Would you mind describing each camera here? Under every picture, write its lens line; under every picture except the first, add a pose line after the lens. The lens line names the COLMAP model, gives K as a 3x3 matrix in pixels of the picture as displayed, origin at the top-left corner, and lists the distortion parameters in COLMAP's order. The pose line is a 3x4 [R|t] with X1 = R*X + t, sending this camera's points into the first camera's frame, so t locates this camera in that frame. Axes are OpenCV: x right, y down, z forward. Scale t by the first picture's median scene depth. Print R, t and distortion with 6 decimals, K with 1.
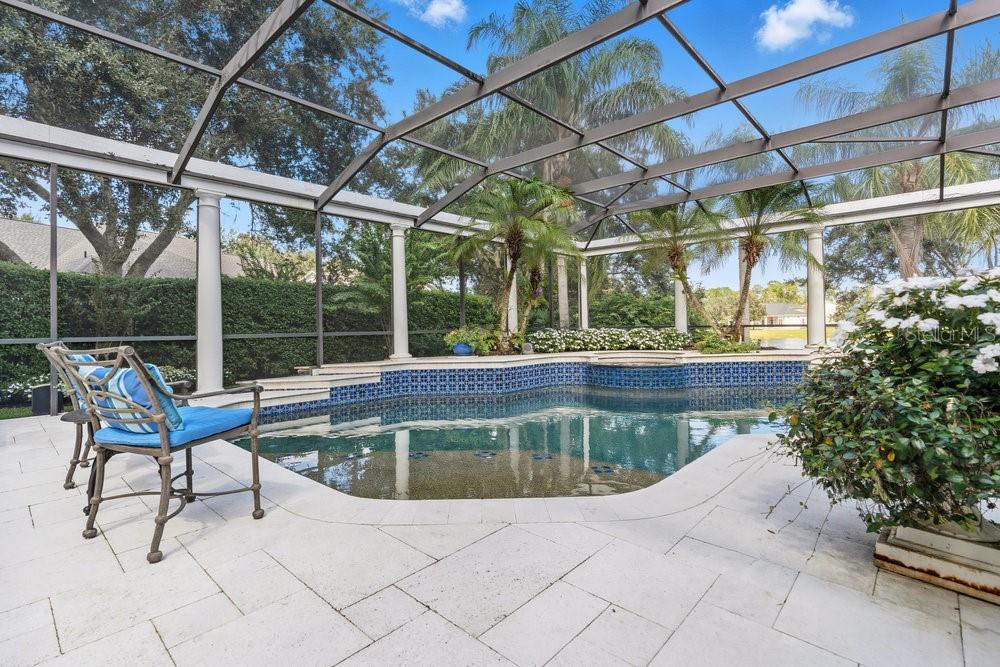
lens RADIAL K [[467.2, 0, 502.7], [0, 467.2, 328.9], [0, 0, 1]] dist [-0.003137, 0.000197]
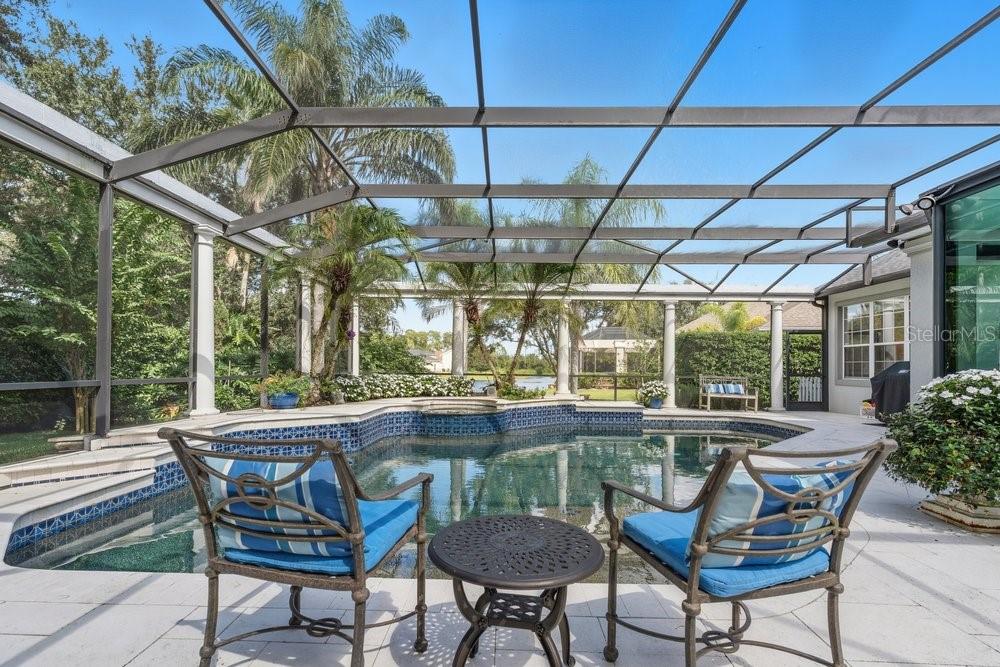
lens RADIAL K [[467.2, 0, 492.1], [0, 467.2, 370.4], [0, 0, 1]] dist [-0.003137, 0.000197]
pose [[0.758187, 0.021118, 0.651695, -0.325629], [-0.021940, 0.999736, -0.006871, -0.009856], [-0.651668, -0.009088, 0.758450, 0.157707]]
